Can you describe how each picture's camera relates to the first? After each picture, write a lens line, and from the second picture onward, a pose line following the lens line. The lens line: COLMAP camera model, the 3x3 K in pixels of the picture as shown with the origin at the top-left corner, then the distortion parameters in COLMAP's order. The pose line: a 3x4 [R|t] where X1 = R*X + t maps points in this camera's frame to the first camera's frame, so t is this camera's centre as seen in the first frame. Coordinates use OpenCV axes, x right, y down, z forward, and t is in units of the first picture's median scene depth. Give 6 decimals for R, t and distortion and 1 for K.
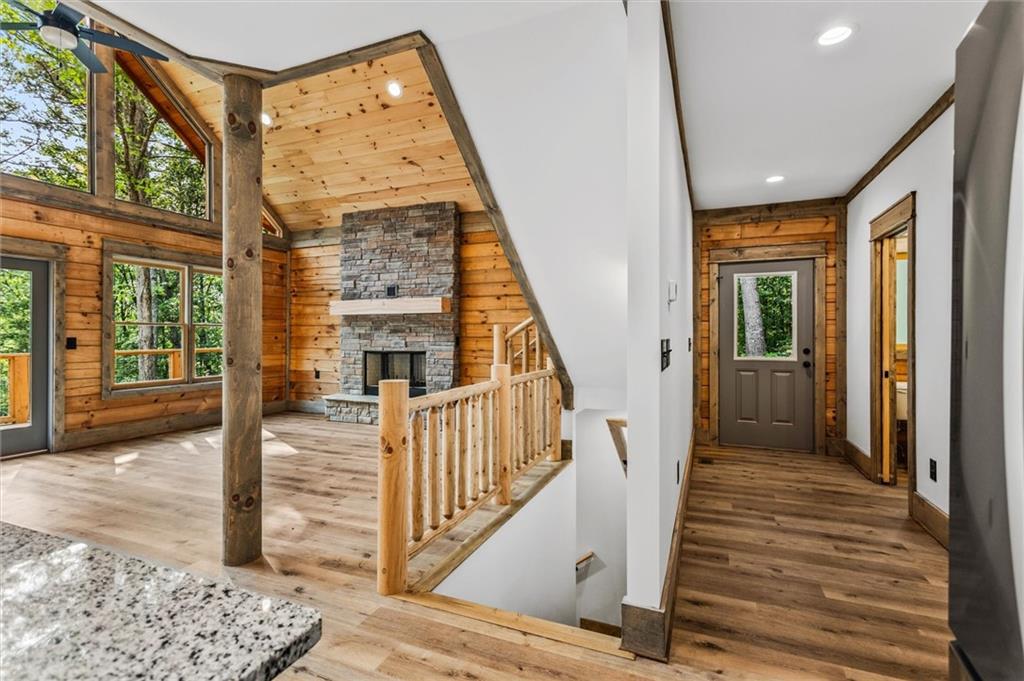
lens RADIAL K [[481.9, 0, 509.6], [0, 481.9, 338.3], [0, 0, 1]] dist [0.000004, -0.000046]
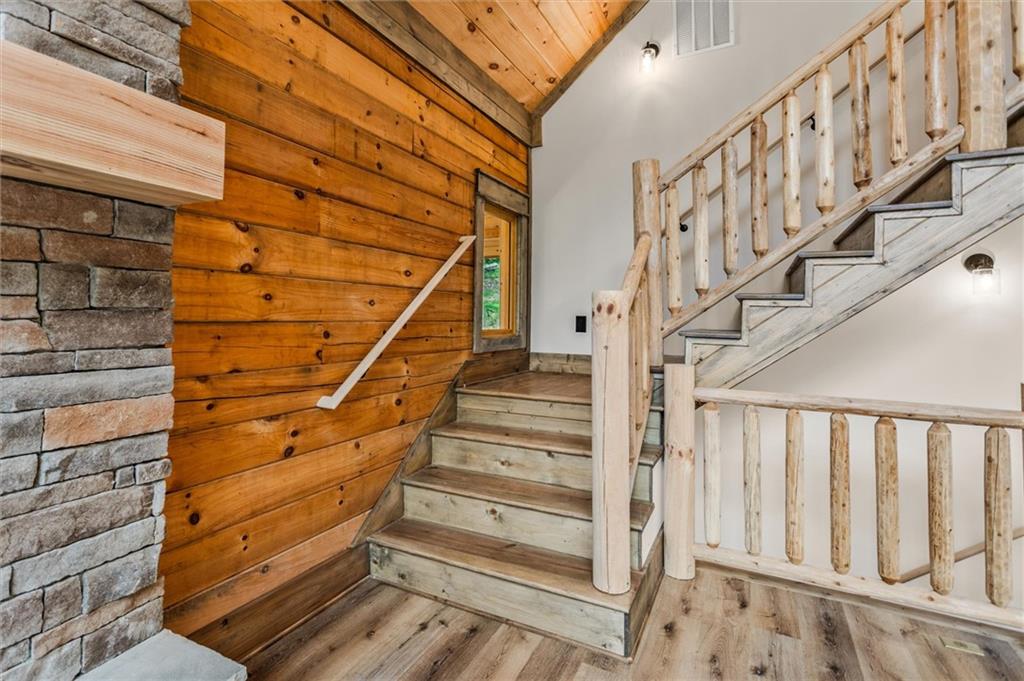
lens RADIAL K [[481.9, 0, 530.4], [0, 481.9, 302.0], [0, 0, 1]] dist [0.000004, -0.000046]
pose [[0.045345, 0.023780, 0.998688, -0.537174], [-0.002095, 0.999717, -0.023709, -0.012163], [-0.998969, -0.001017, 0.045382, 1.389765]]
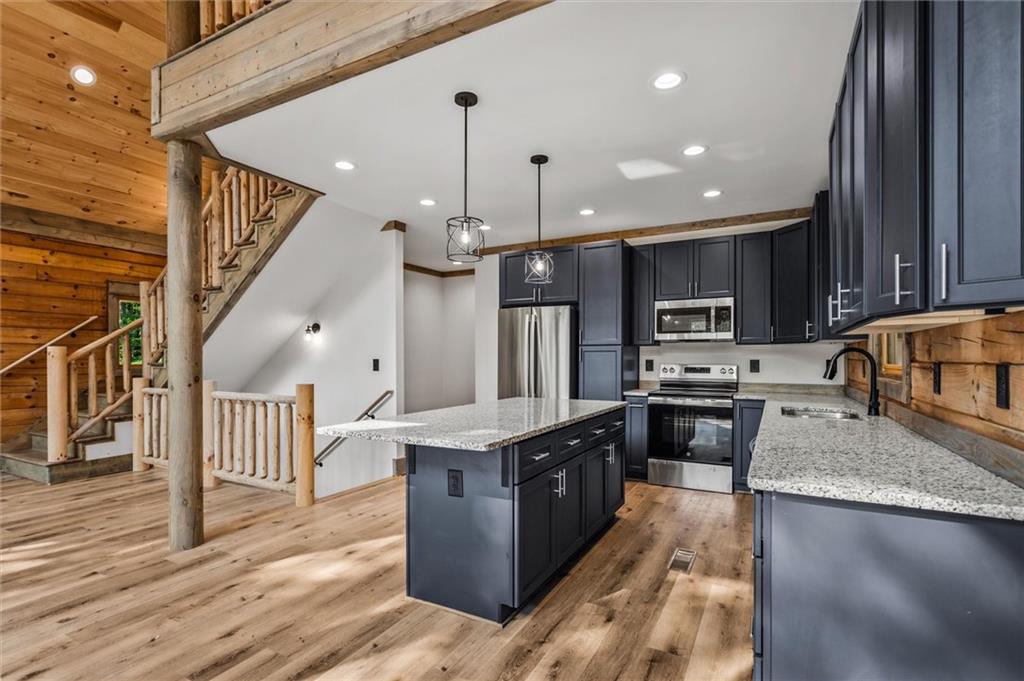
lens RADIAL K [[481.9, 0, 513.7], [0, 481.9, 360.8], [0, 0, 1]] dist [0.000004, -0.000046]
pose [[0.089744, -0.008590, 0.995928, -1.165347], [0.002533, 0.999962, 0.008396, -0.006470], [-0.995962, 0.001770, 0.089762, 0.057820]]
